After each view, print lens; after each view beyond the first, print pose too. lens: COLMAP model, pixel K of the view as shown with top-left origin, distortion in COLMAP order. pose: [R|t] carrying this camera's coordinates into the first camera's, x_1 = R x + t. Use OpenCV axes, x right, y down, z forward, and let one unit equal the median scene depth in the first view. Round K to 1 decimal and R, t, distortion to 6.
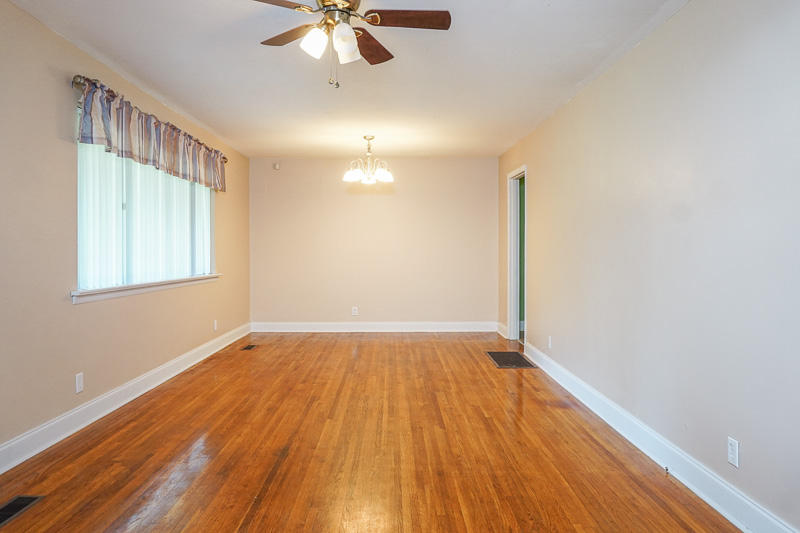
lens RADIAL K [[545.1, 0, 419.5], [0, 545.1, 265.7], [0, 0, 1]] dist [-0.024460, 0.035241]
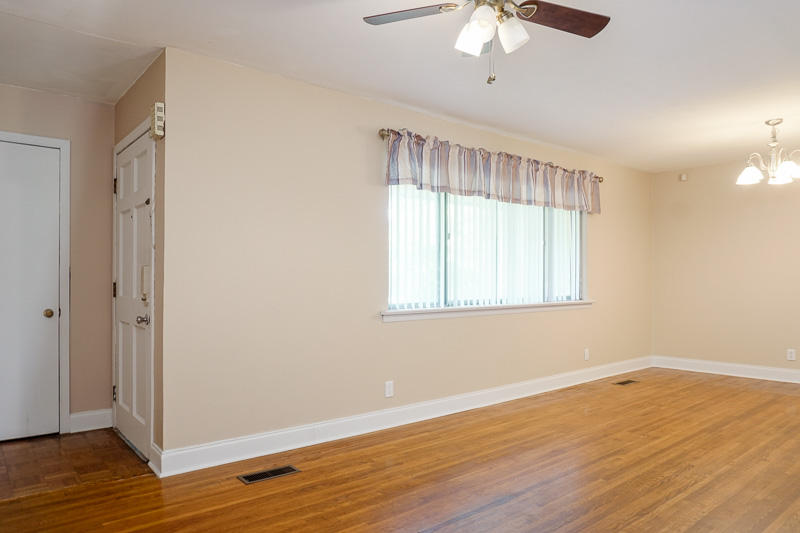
lens RADIAL K [[554.6, 0, 400.7], [0, 554.6, 285.6], [0, 0, 1]] dist [-0.006566, 0.002688]
pose [[0.635125, 0.006159, -0.772385, 0.278723], [-0.014891, 0.999880, -0.004272, -0.003298], [0.772266, 0.014214, 0.635141, 0.221212]]
